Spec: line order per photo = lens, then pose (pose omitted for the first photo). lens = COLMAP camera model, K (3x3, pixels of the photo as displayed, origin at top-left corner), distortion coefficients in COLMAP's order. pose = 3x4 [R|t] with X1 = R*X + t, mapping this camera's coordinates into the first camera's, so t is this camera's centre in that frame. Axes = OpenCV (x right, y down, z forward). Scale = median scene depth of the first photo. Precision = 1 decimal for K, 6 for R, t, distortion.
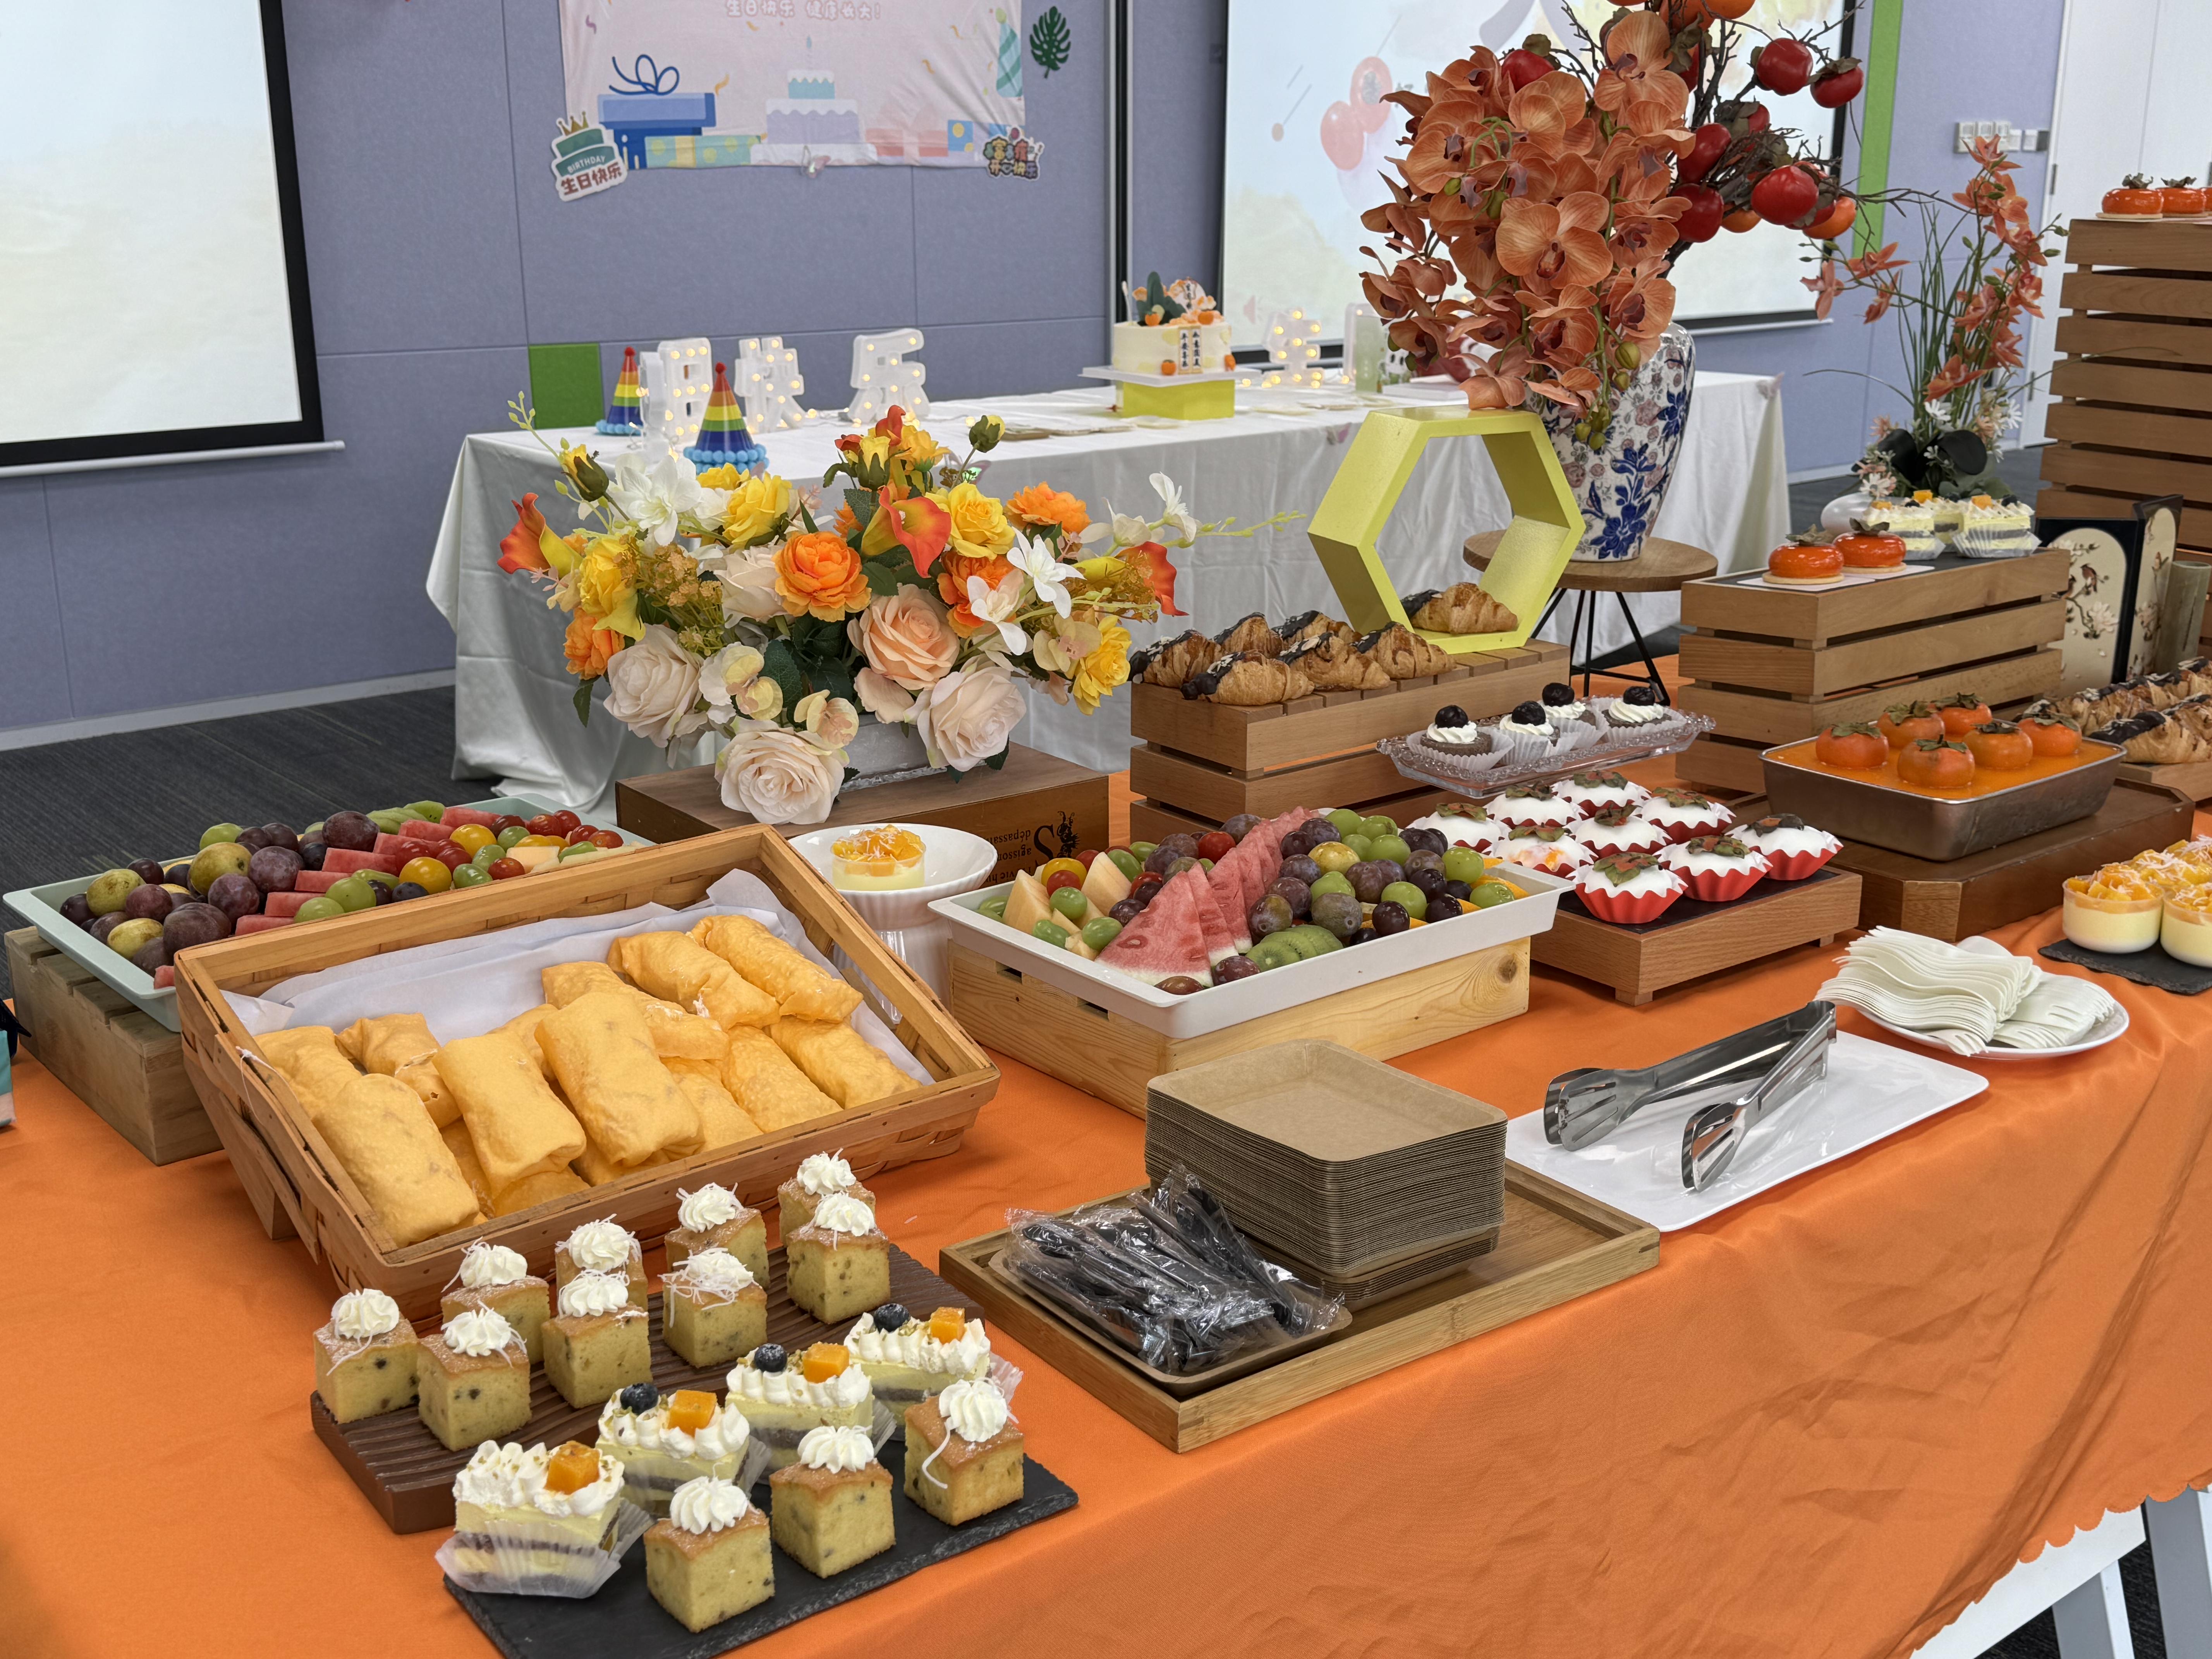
lens RADIAL K [[2353.5, 0, 1109.6], [0, 2353.5, 823.4], [0, 0, 1]] dist [0.117451, 0.000000]
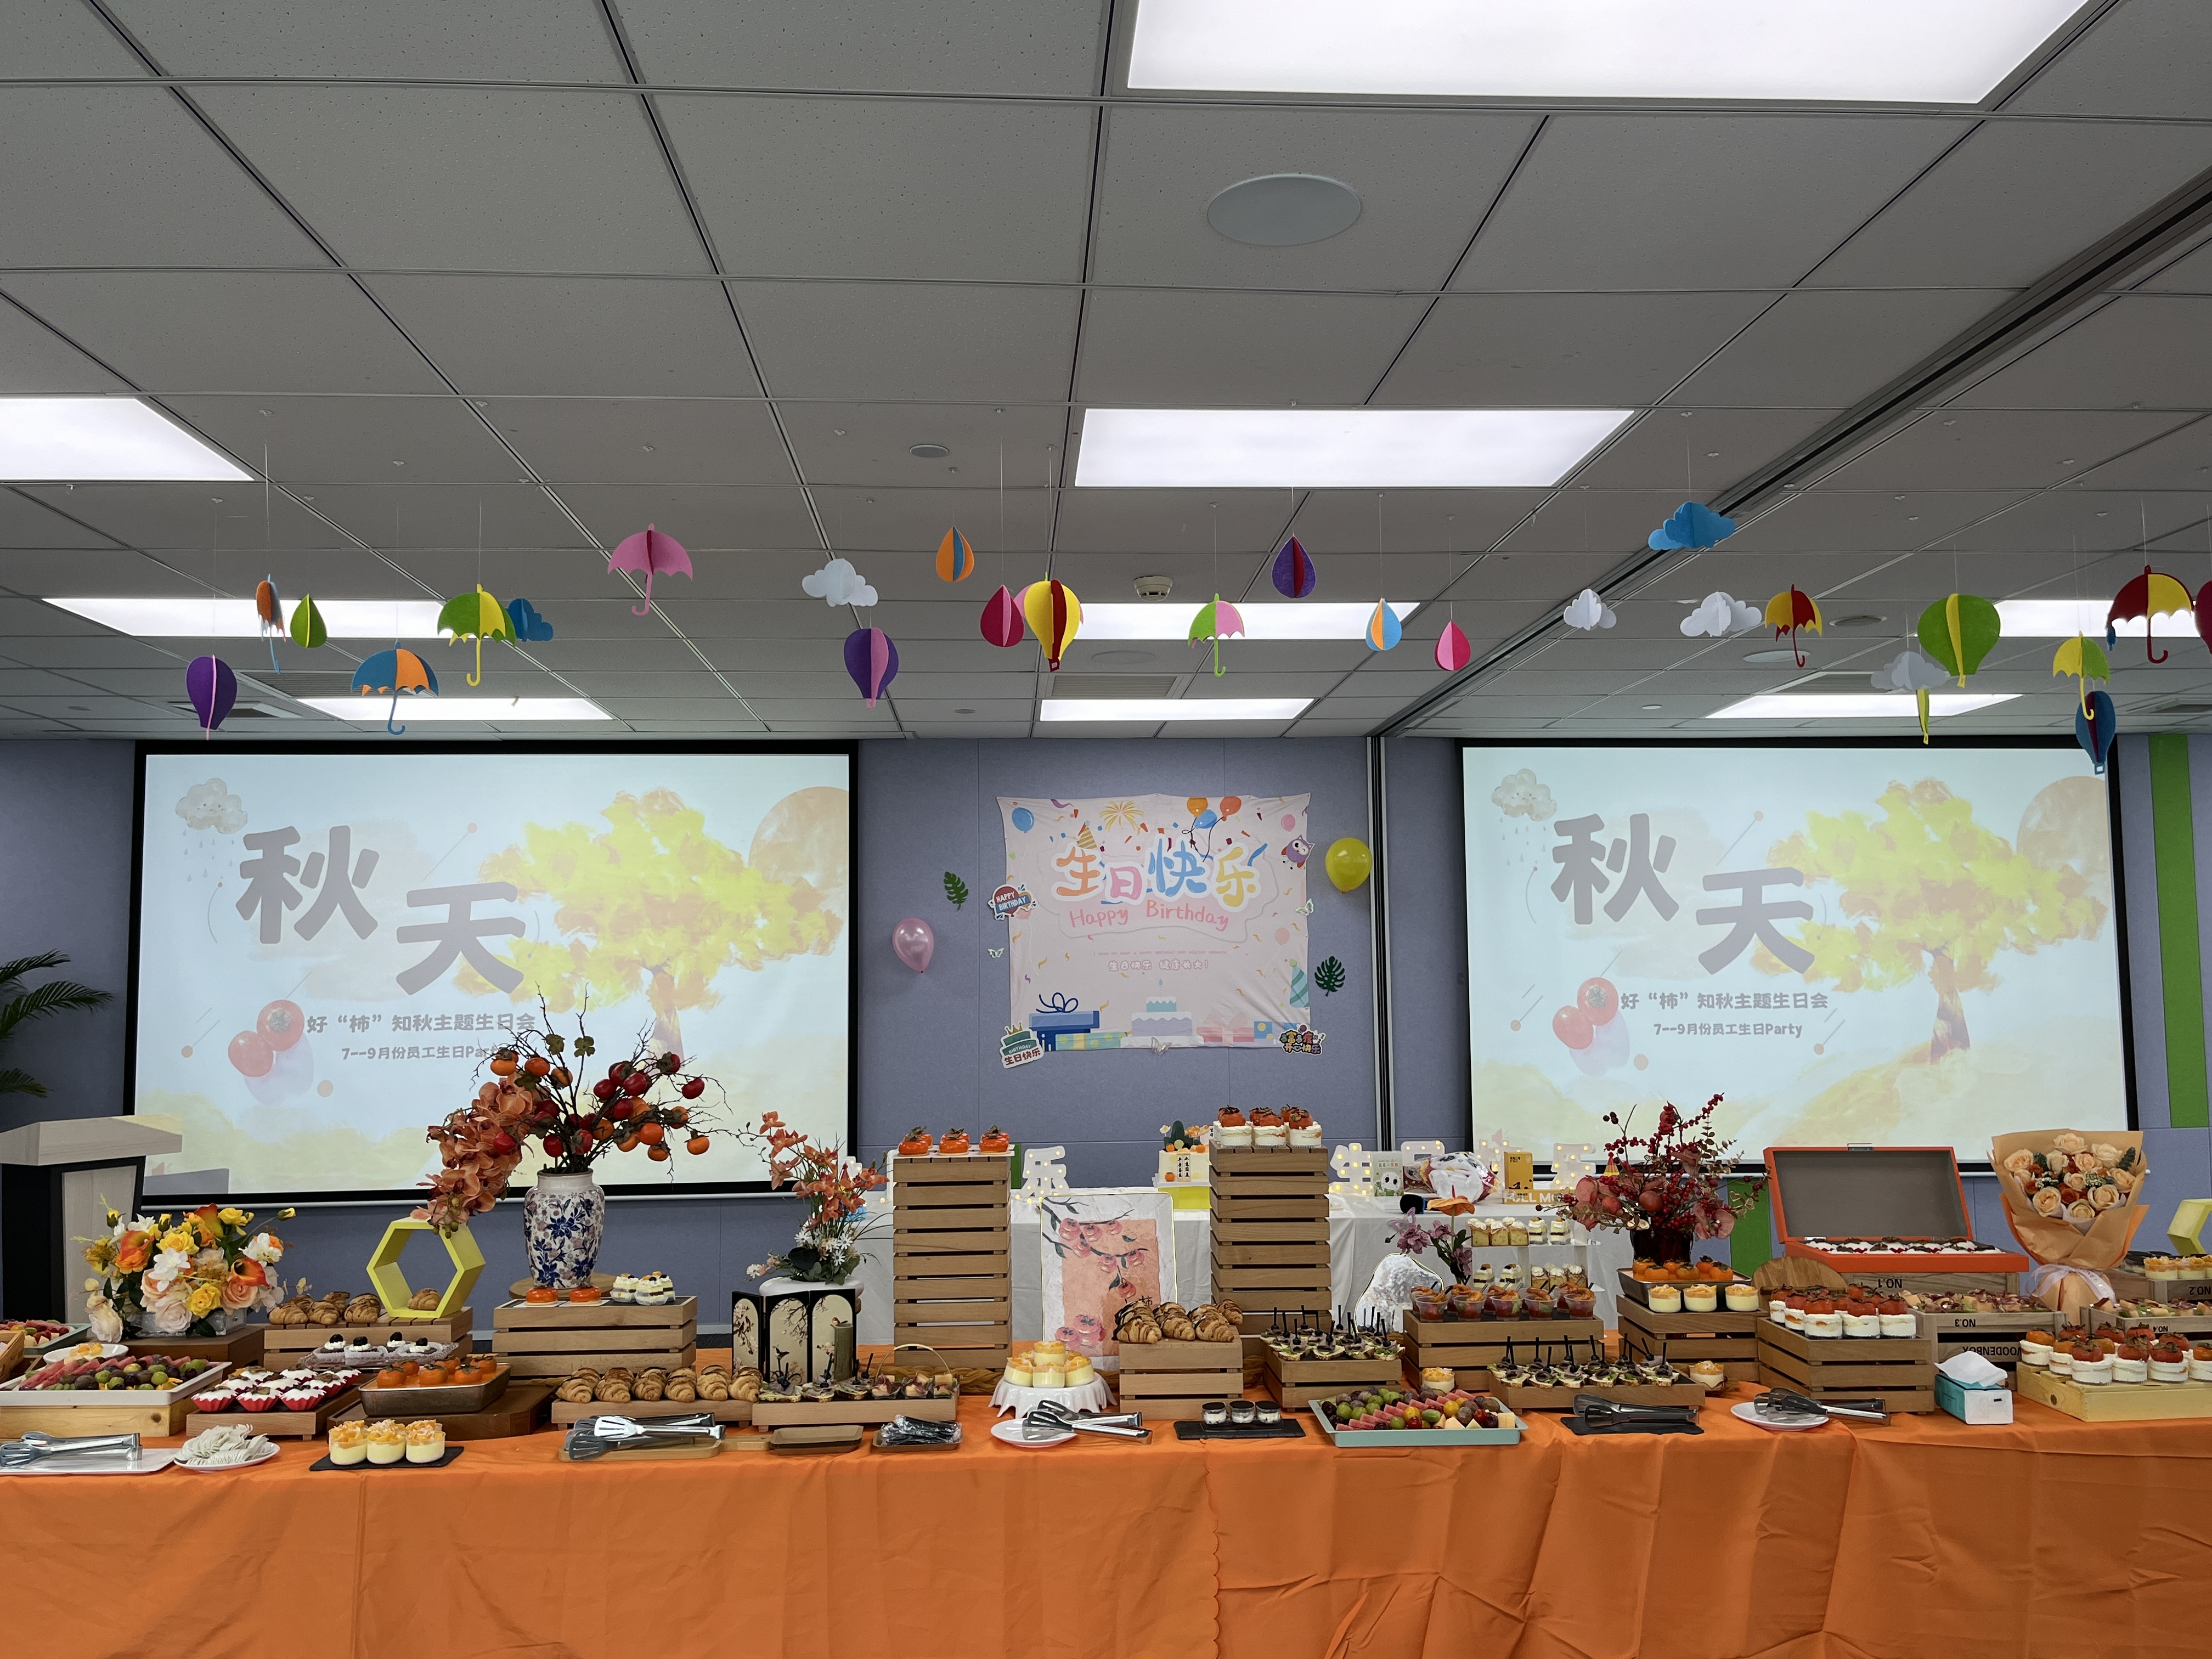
lens RADIAL K [[1712.4, 0, 1103.1], [0, 1712.4, 832.3], [0, 0, 1]] dist [0.004951, -0.006053]
pose [[0.816810, -0.052132, -0.574547, 0.597365], [-0.151534, 0.941552, -0.300862, -0.039701], [0.556650, 0.332811, 0.761169, -0.044747]]
